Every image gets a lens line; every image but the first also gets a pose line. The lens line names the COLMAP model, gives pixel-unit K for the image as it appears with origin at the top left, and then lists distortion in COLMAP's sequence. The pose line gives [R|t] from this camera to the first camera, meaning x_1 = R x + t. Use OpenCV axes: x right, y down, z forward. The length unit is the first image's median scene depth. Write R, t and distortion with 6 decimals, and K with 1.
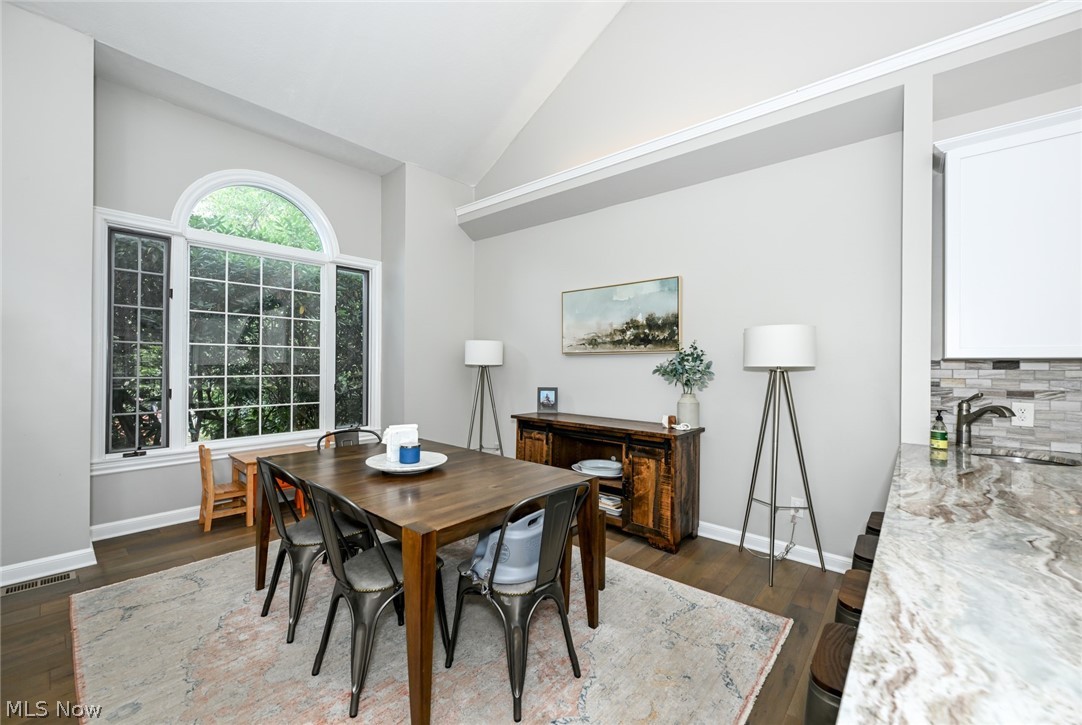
lens RADIAL K [[432.2, 0, 543.2], [0, 432.2, 364.5], [0, 0, 1]] dist [-0.000198, 0.000600]
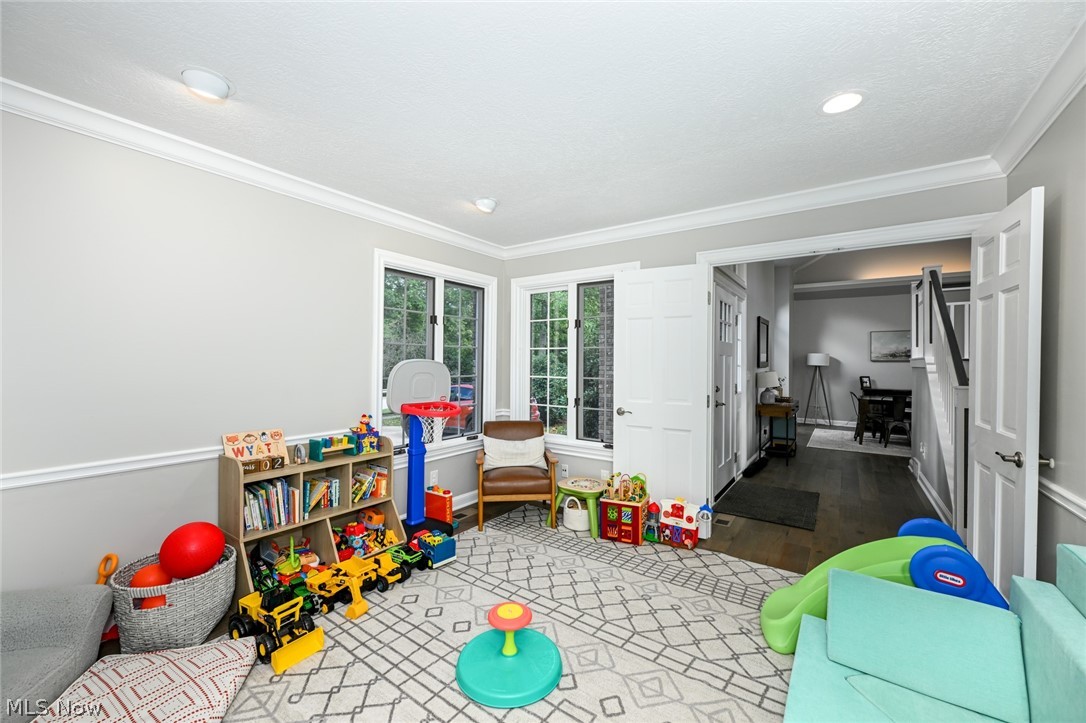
lens RADIAL K [[433.8, 0, 539.5], [0, 433.8, 361.6], [0, 0, 1]] dist [-0.000198, 0.000600]
pose [[0.995087, 0.003030, 0.098954, -2.037123], [-0.002512, 0.999982, -0.005362, -0.004118], [-0.098969, 0.005087, 0.995078, -1.098469]]
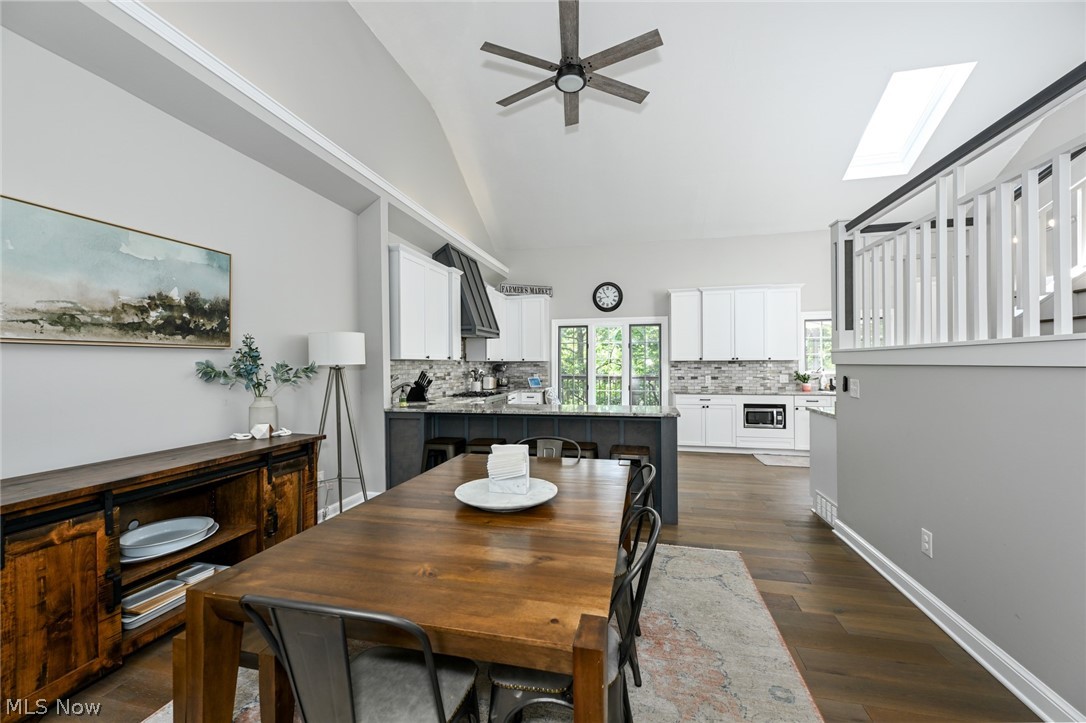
lens RADIAL K [[433.8, 0, 542.9], [0, 433.8, 362.5], [0, 0, 1]] dist [-0.000198, 0.000600]
pose [[-0.466036, -0.001556, 0.884765, -0.626779], [0.003958, 0.999985, 0.003843, -0.002615], [-0.884757, 0.005293, -0.466022, 0.800879]]
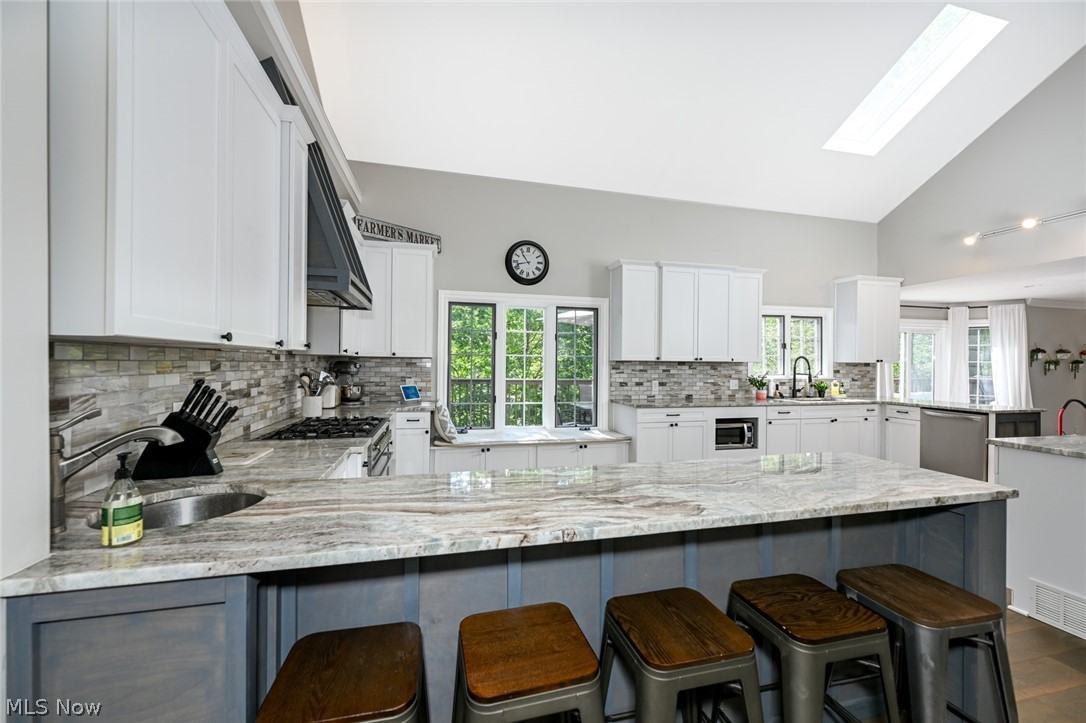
lens RADIAL K [[433.8, 0, 541.8], [0, 433.8, 363.0], [0, 0, 1]] dist [-0.000198, 0.000600]
pose [[-0.817500, -0.014990, 0.575733, 0.186235], [-0.014317, 0.999881, 0.005704, 0.003026], [-0.575750, -0.003579, -0.817618, 0.666055]]
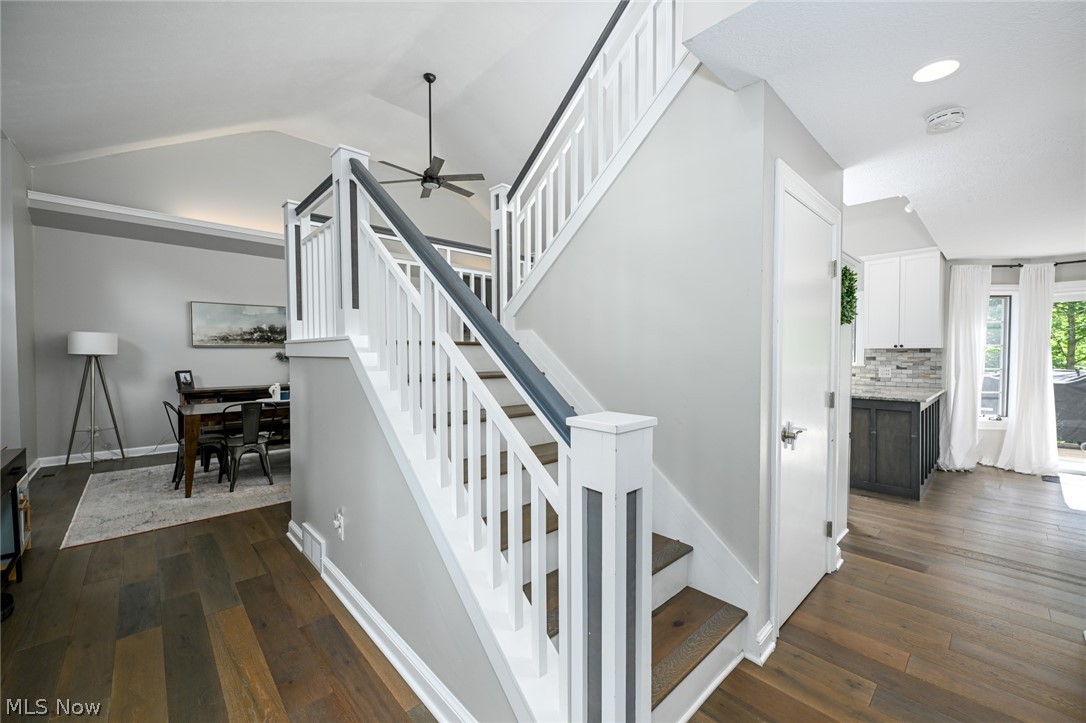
lens RADIAL K [[433.8, 0, 540.1], [0, 433.8, 362.1], [0, 0, 1]] dist [-0.000198, 0.000600]
pose [[0.112576, -0.027246, 0.993270, -1.375974], [0.005354, 0.999626, 0.026813, -0.005156], [-0.993629, 0.002299, 0.112680, -0.297937]]
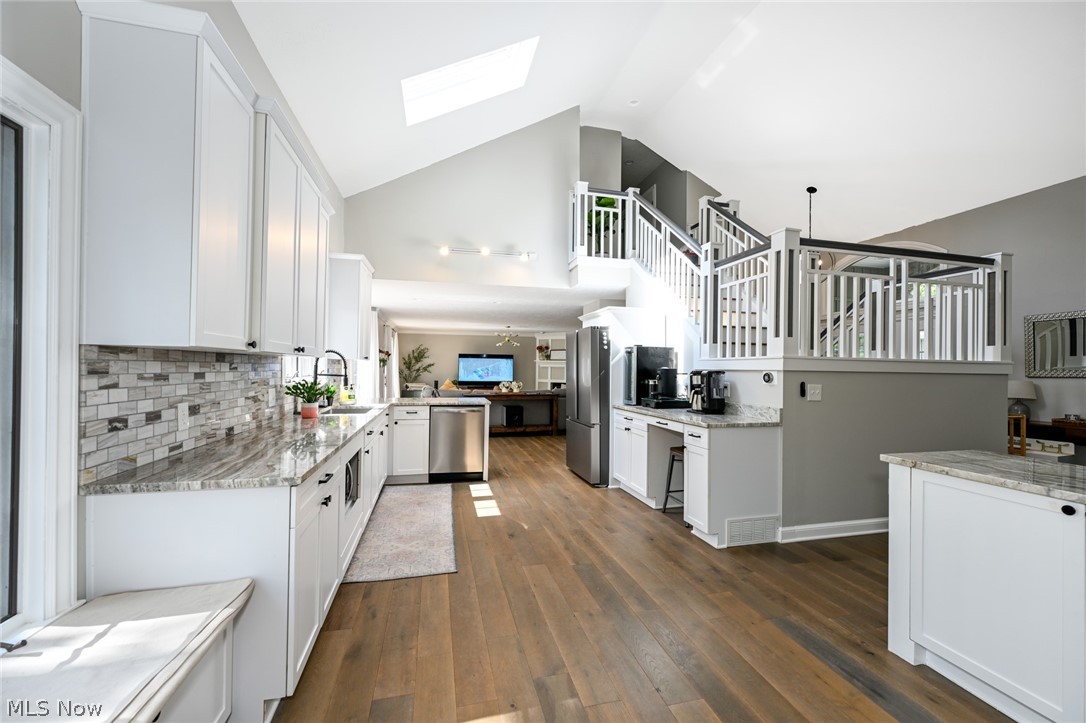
lens RADIAL K [[433.8, 0, 535.3], [0, 433.8, 361.8], [0, 0, 1]] dist [-0.000198, 0.000600]
pose [[-0.585194, -0.025989, -0.810477, 0.874379], [-0.018093, 0.999656, -0.018992, 0.015824], [0.810692, 0.003550, -0.585463, -0.045169]]
